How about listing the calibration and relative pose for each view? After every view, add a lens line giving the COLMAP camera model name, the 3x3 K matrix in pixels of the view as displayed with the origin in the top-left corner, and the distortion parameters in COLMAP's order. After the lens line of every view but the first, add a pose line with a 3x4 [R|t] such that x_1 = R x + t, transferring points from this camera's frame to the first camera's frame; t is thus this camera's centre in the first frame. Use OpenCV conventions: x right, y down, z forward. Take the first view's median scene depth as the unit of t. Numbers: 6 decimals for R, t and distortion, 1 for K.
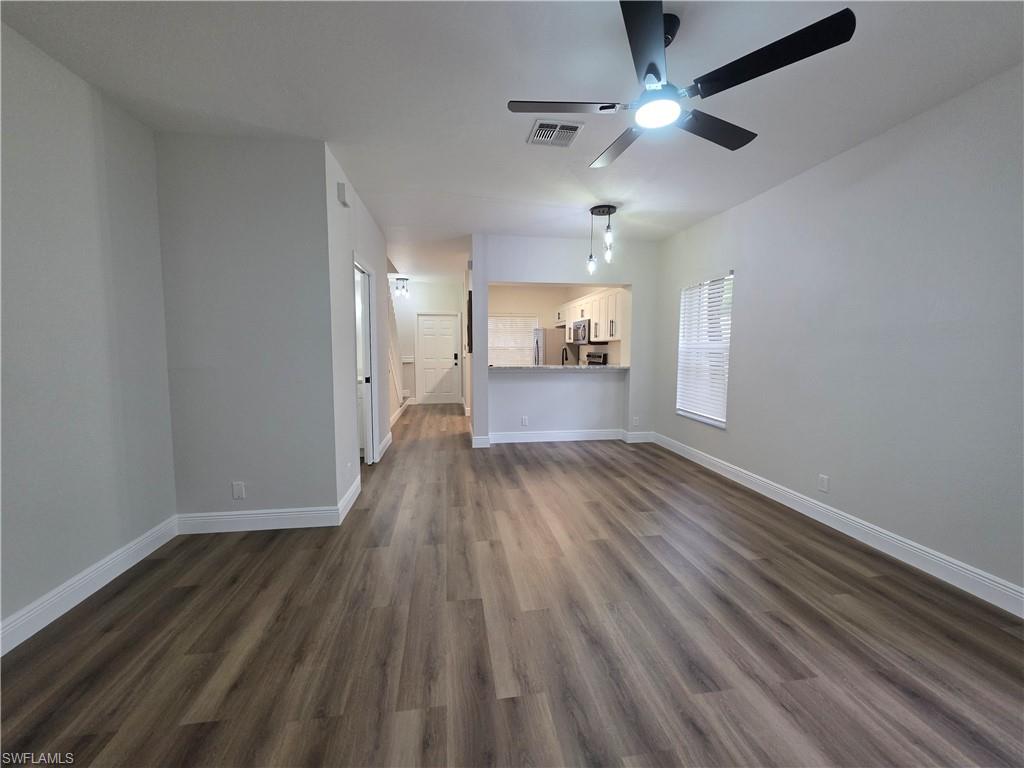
lens RADIAL K [[412.0, 0, 511.0], [0, 412.0, 379.3], [0, 0, 1]] dist [-0.000613, 0.000528]
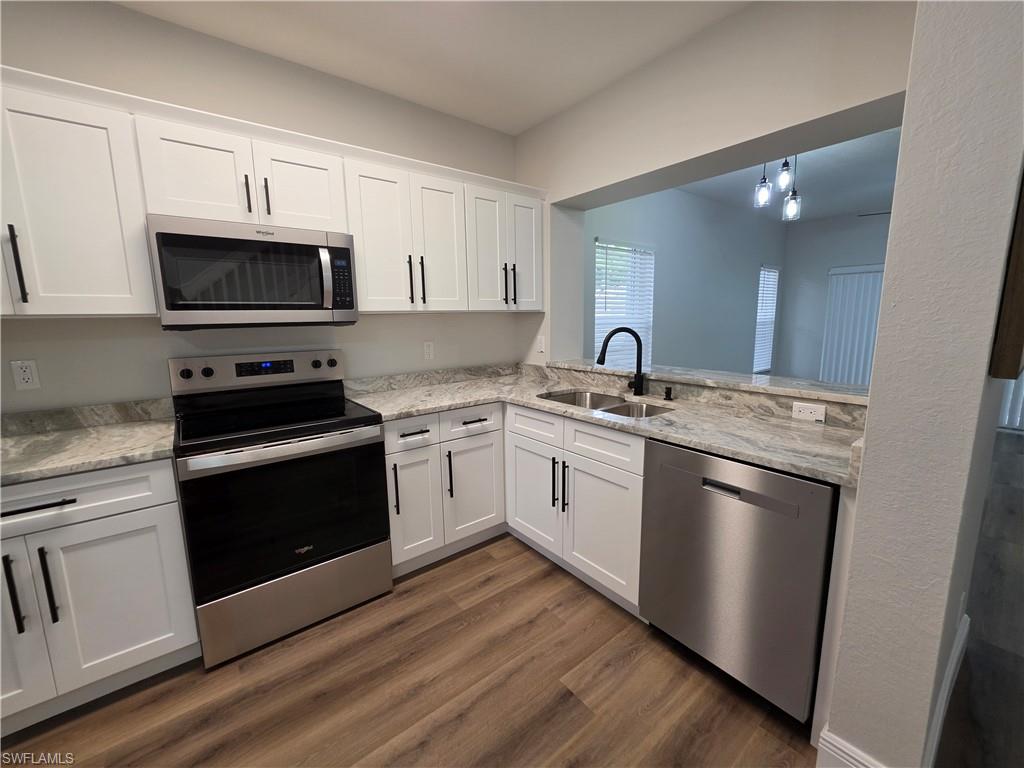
lens RADIAL K [[411.3, 0, 511.0], [0, 411.3, 379.0], [0, 0, 1]] dist [-0.002258, -0.000140]
pose [[-0.487913, -0.130921, 0.863018, -0.275550], [0.080628, 0.977702, 0.193903, -0.207896], [-0.869160, 0.164191, -0.466478, 2.313573]]
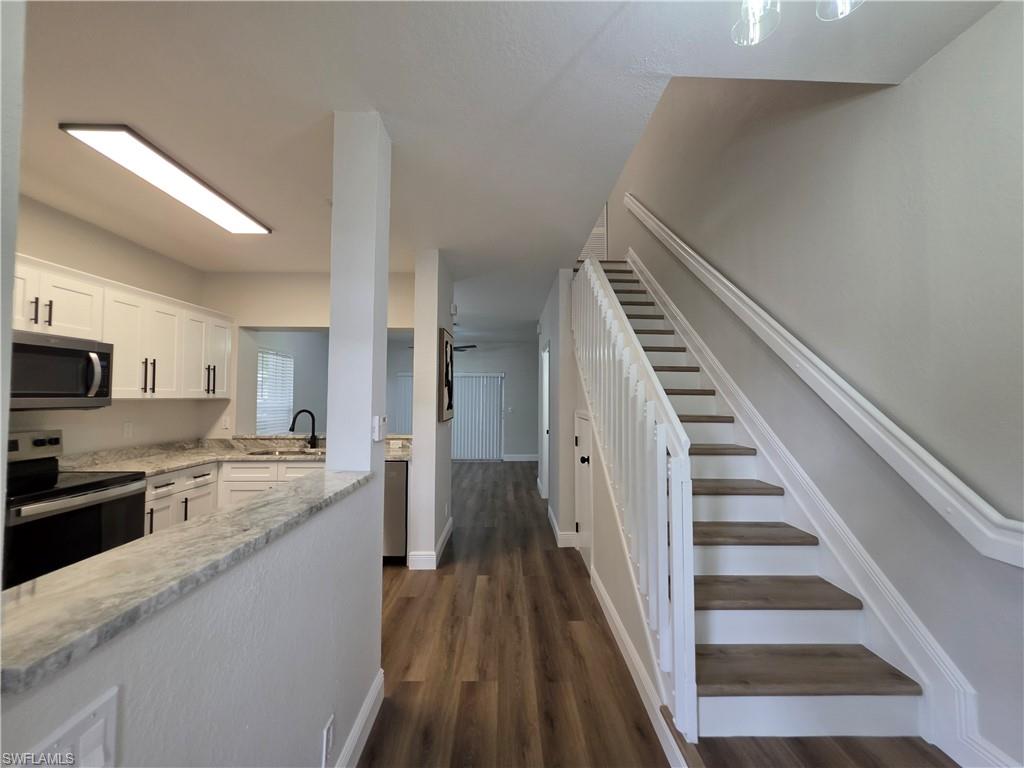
lens RADIAL K [[412.1, 0, 511.7], [0, 412.1, 380.1], [0, 0, 1]] dist [-0.000970, 0.000789]
pose [[-0.991217, -0.004719, 0.132159, -0.519852], [0.000200, 0.999308, 0.037183, -0.273902], [-0.132243, 0.036883, -0.990531, 2.915744]]
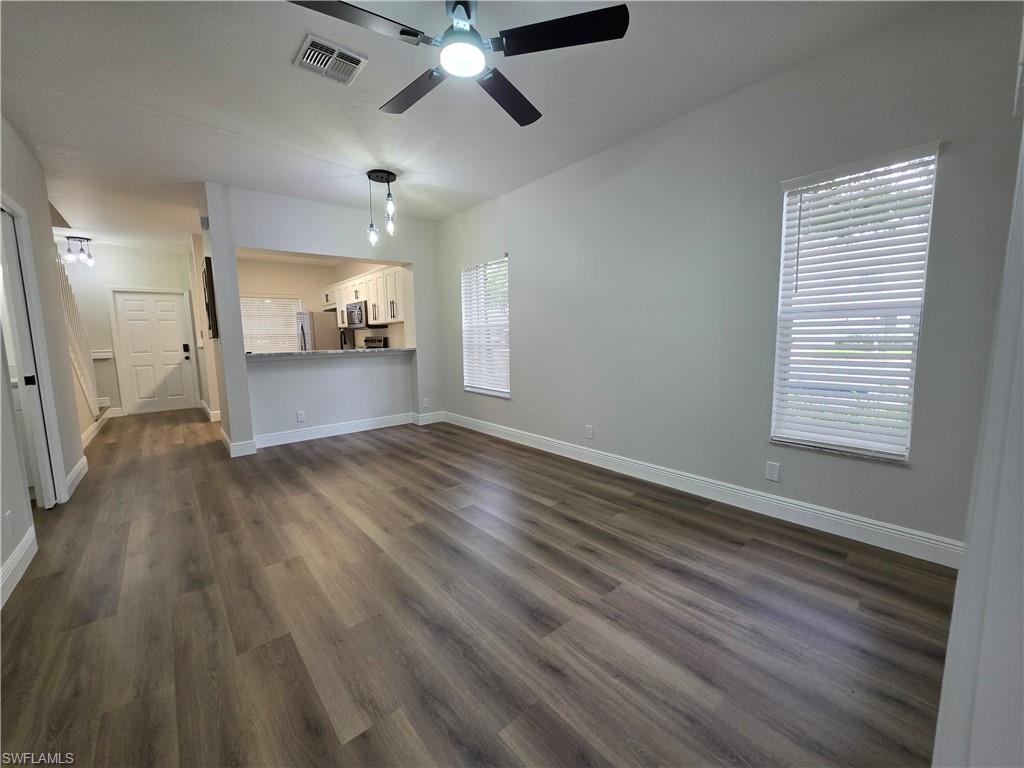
lens RADIAL K [[411.4, 0, 513.0], [0, 411.4, 380.3], [0, 0, 1]] dist [-0.002429, 0.000373]
pose [[0.850643, -0.078872, 0.519793, -0.051337], [0.064746, 0.996873, 0.045306, 0.029006], [-0.521741, -0.004885, 0.853090, 0.074137]]
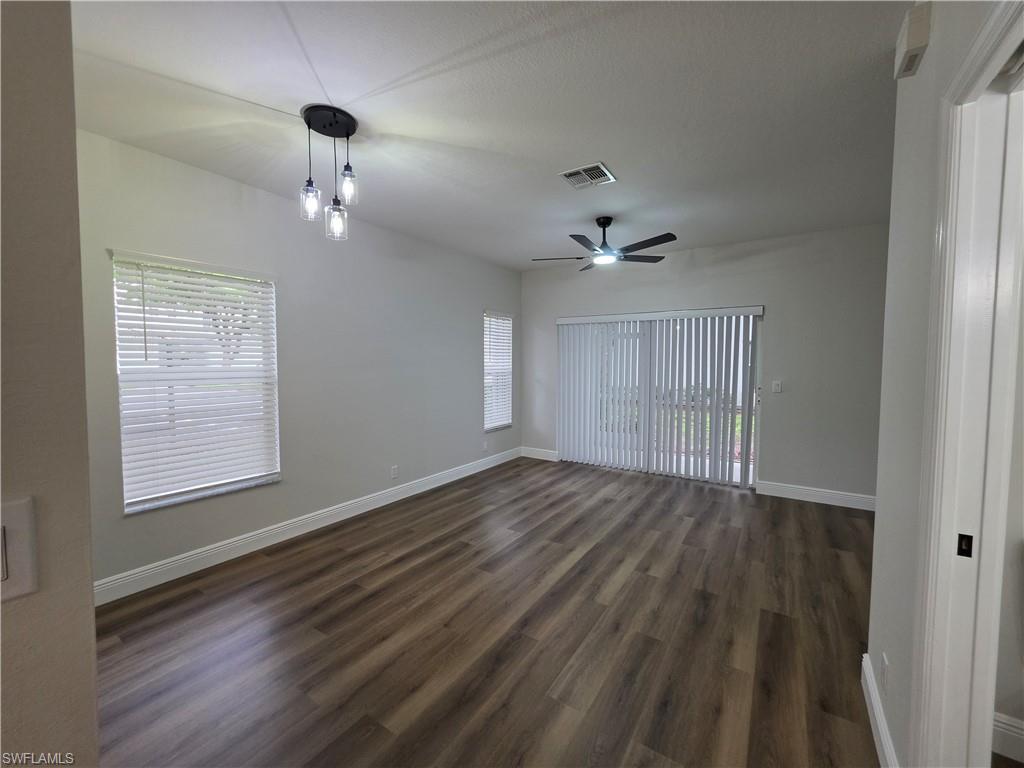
lens RADIAL K [[412.1, 0, 511.7], [0, 412.1, 380.1], [0, 0, 1]] dist [-0.000970, 0.000789]
pose [[-0.739257, -0.037806, 0.672361, -0.391541], [0.048581, 0.992827, 0.109241, -0.163200], [-0.671668, 0.113421, -0.732118, 1.600304]]
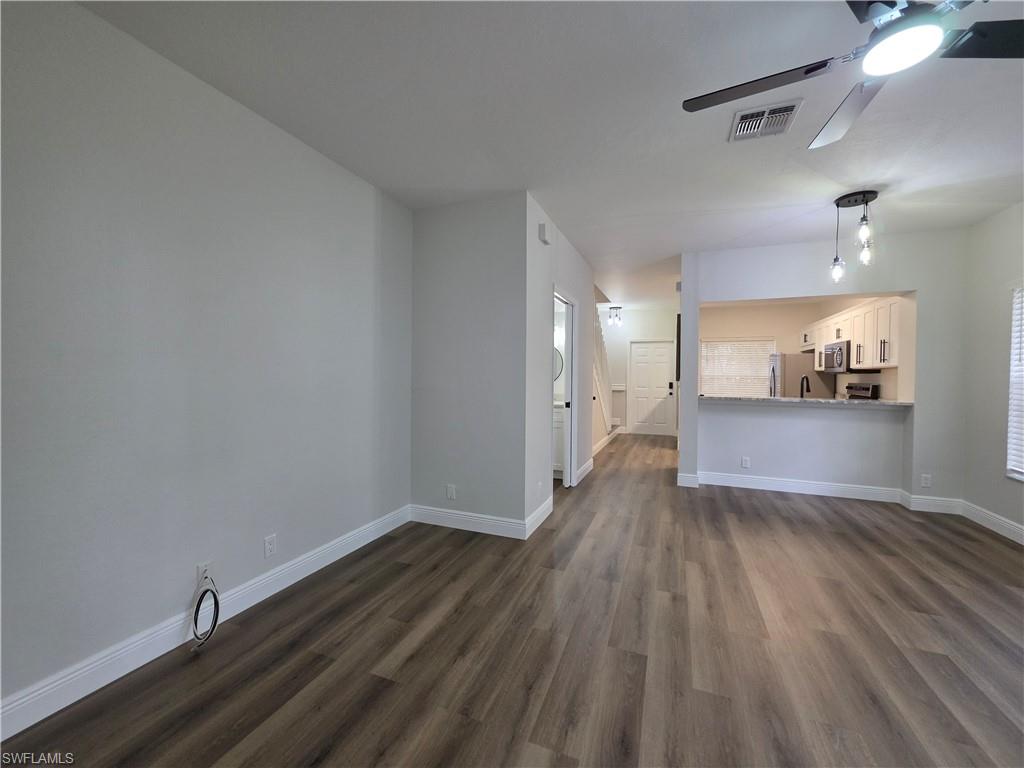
lens RADIAL K [[412.1, 0, 511.7], [0, 412.1, 380.1], [0, 0, 1]] dist [-0.000970, 0.000789]
pose [[0.863372, 0.012521, -0.504412, 0.075327], [-0.047266, 0.997303, -0.056147, 0.005731], [0.502349, 0.072318, 0.861635, 0.036851]]
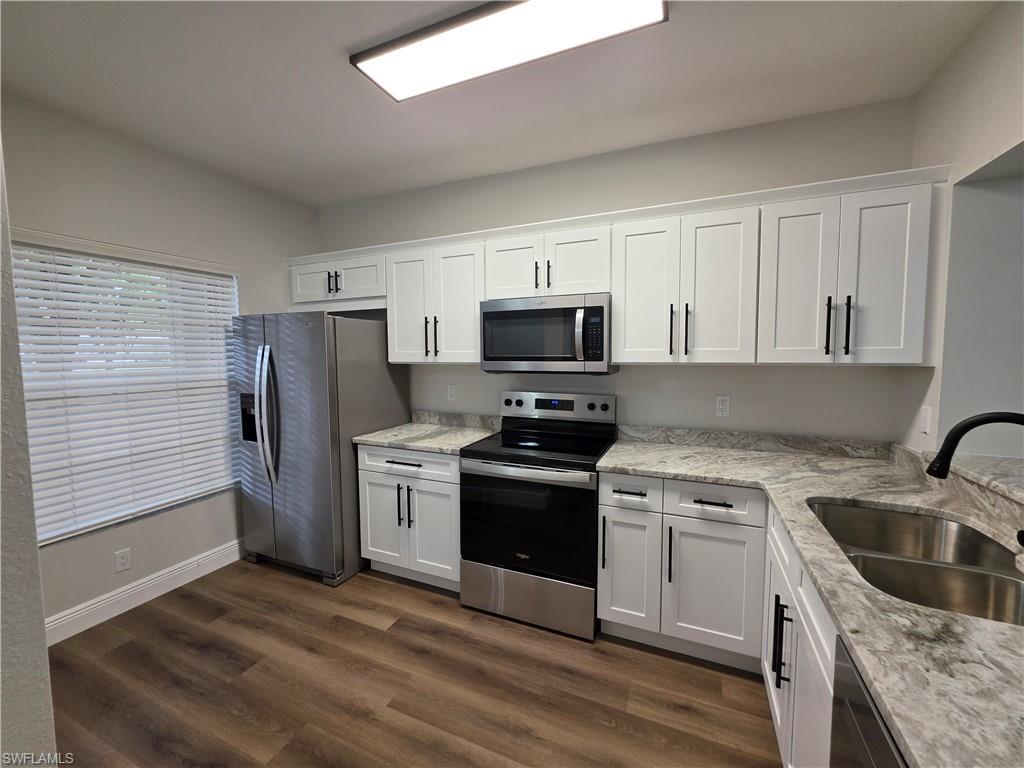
lens RADIAL K [[412.1, 0, 511.7], [0, 412.1, 380.1], [0, 0, 1]] dist [-0.000970, 0.000789]
pose [[0.536794, -0.067257, 0.841029, -0.255556], [0.075551, 0.996645, 0.031480, -0.211080], [-0.840324, 0.046642, 0.540074, 1.983915]]
